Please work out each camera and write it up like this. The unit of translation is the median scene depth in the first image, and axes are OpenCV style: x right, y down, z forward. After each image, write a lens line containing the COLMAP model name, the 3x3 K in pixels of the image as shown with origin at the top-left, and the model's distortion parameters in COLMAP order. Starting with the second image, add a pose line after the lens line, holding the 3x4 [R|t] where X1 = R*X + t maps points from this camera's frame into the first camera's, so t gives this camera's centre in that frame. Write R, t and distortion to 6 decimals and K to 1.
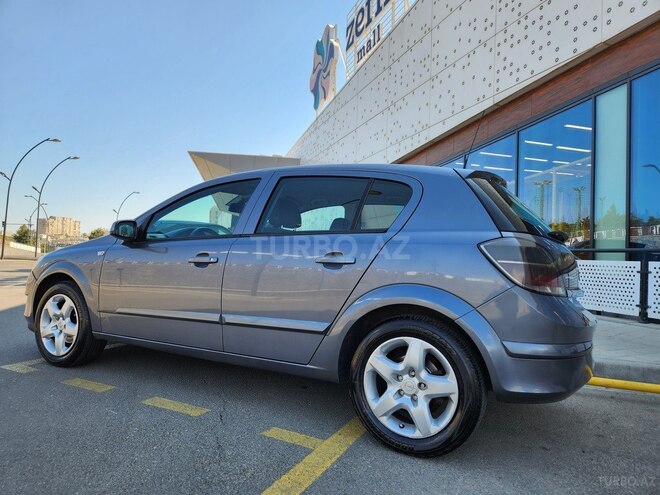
lens RADIAL K [[546.4, 0, 333.6], [0, 546.4, 247.5], [0, 0, 1]] dist [0.056309, -0.076504]
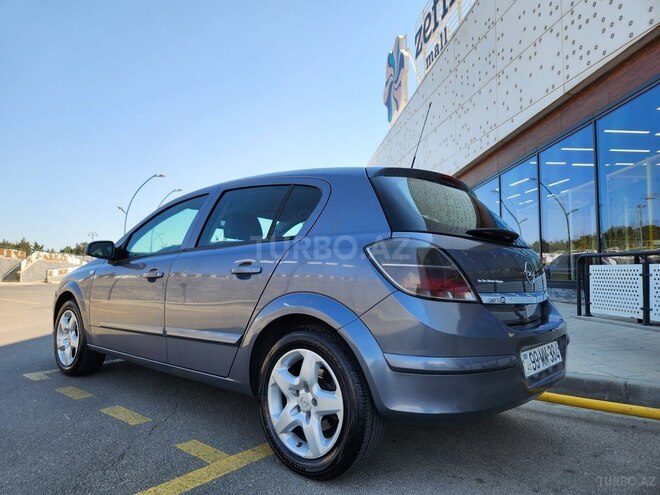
lens RADIAL K [[546.4, 0, 327.1], [0, 546.4, 246.0], [0, 0, 1]] dist [0.056309, -0.076504]
pose [[0.958905, -0.046313, -0.279921, 0.340603], [0.036310, 0.998507, -0.040817, 0.020491], [0.281393, 0.028976, 0.959155, 0.079061]]
